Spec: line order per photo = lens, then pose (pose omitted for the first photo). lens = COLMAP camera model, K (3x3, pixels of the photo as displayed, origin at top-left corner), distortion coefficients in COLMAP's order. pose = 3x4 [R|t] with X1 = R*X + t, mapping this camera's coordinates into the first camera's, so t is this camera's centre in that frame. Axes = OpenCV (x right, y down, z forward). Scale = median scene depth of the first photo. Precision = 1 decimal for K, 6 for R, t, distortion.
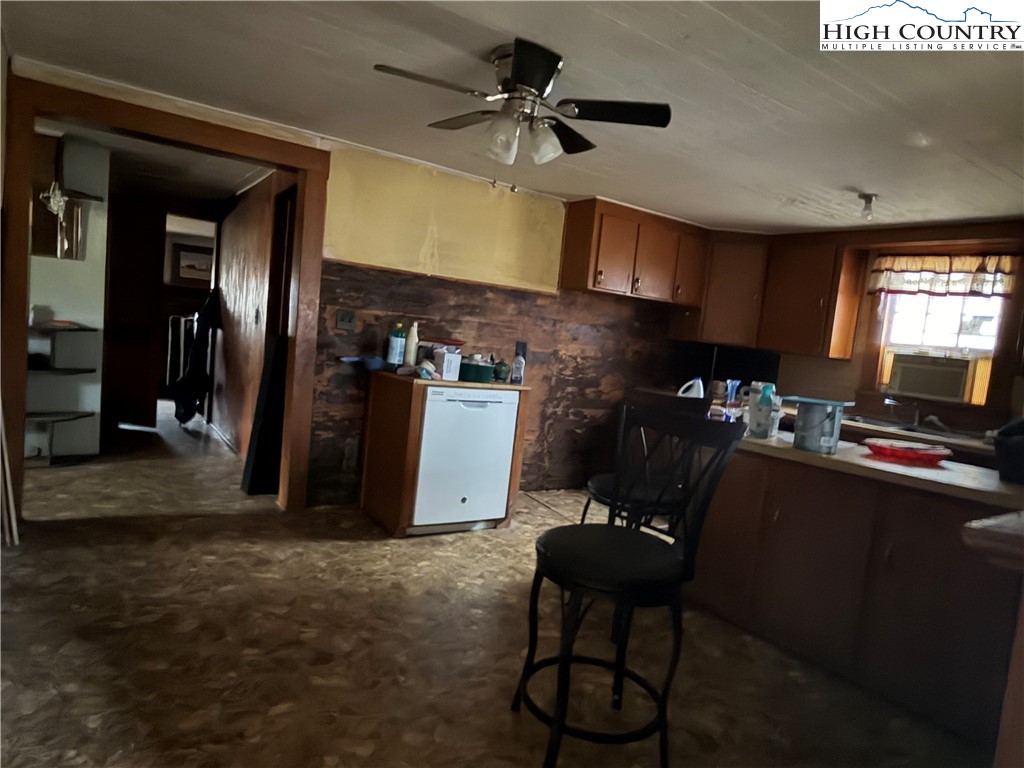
lens RADIAL K [[623.0, 0, 512.0], [0, 623.0, 384.0], [0, 0, 1]] dist [0.028685, -0.000681]
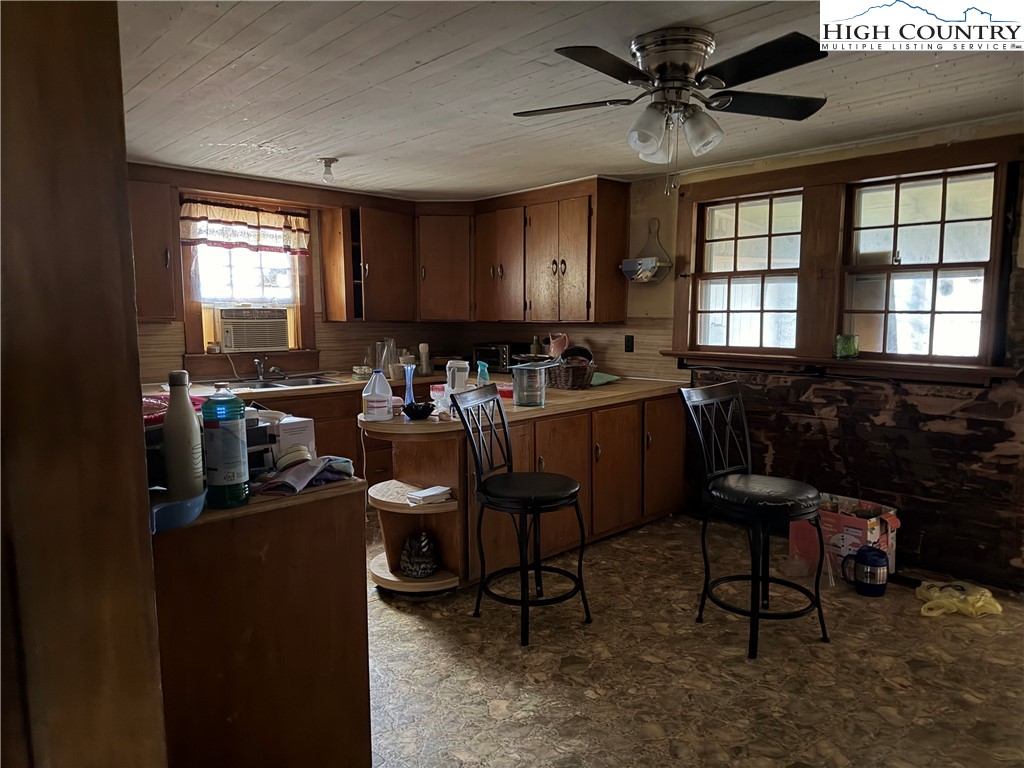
lens RADIAL K [[701.2, 0, 515.4], [0, 701.2, 391.6], [0, 0, 1]] dist [-0.002613, 0.002258]
pose [[-0.138099, -0.215055, 0.966789, -0.551347], [0.066107, 0.971963, 0.225649, -0.150937], [-0.988210, 0.095073, -0.120010, 0.770529]]
